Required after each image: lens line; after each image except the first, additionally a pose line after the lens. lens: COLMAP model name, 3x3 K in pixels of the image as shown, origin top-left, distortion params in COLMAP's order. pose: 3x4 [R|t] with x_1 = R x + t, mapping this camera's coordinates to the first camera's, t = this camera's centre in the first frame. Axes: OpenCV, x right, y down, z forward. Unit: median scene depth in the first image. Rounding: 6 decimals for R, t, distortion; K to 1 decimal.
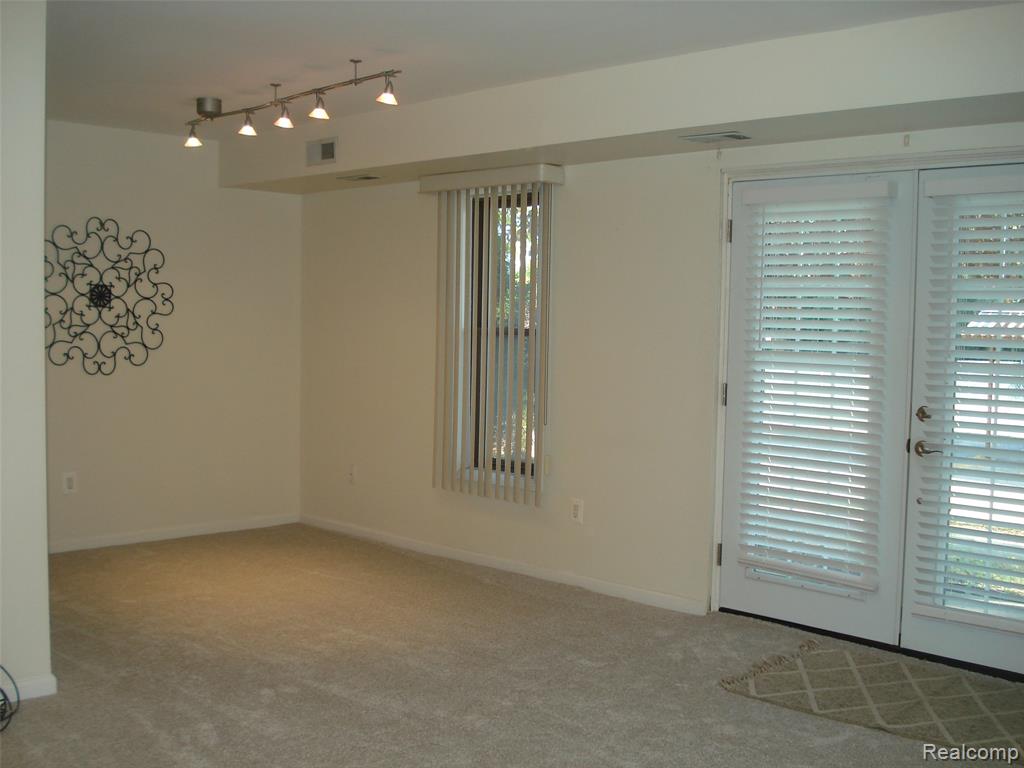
lens RADIAL K [[1117.3, 0, 507.8], [0, 1117.3, 382.0], [0, 0, 1]] dist [-0.113278, 0.000000]
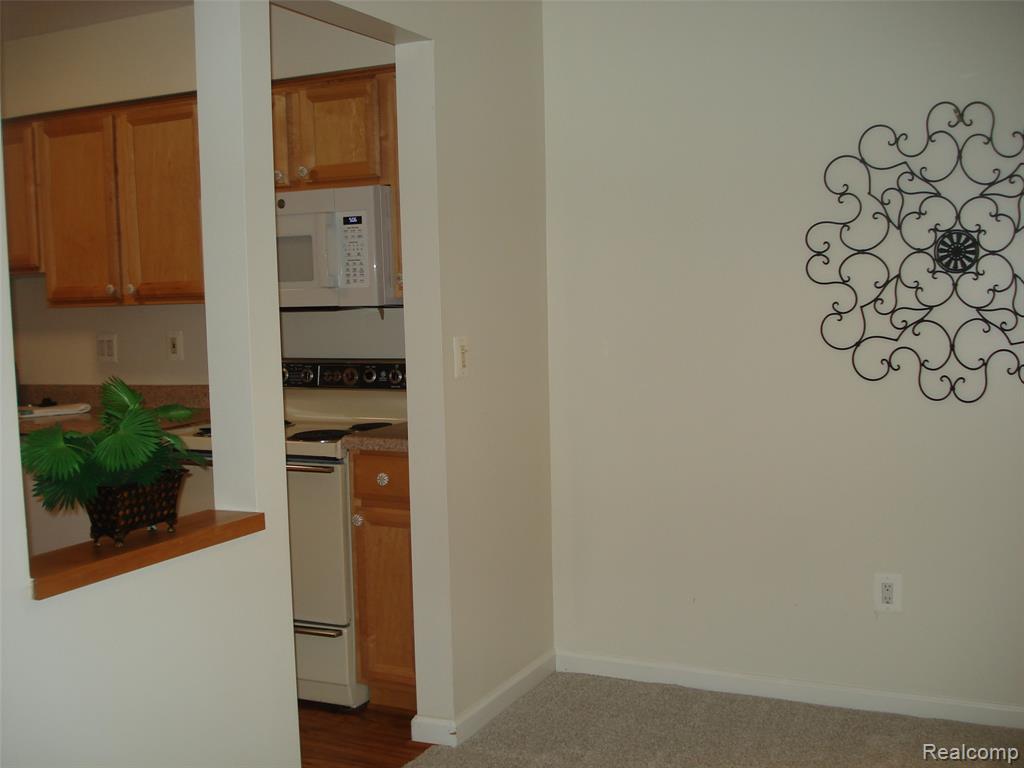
lens RADIAL K [[1117.3, 0, 512.7], [0, 1117.3, 388.6], [0, 0, 1]] dist [-0.113278, 0.000000]
pose [[0.335607, 0.056401, -0.940312, 0.053990], [-0.031092, 0.998325, 0.048784, -0.032699], [0.941489, 0.012864, 0.336799, 0.641677]]
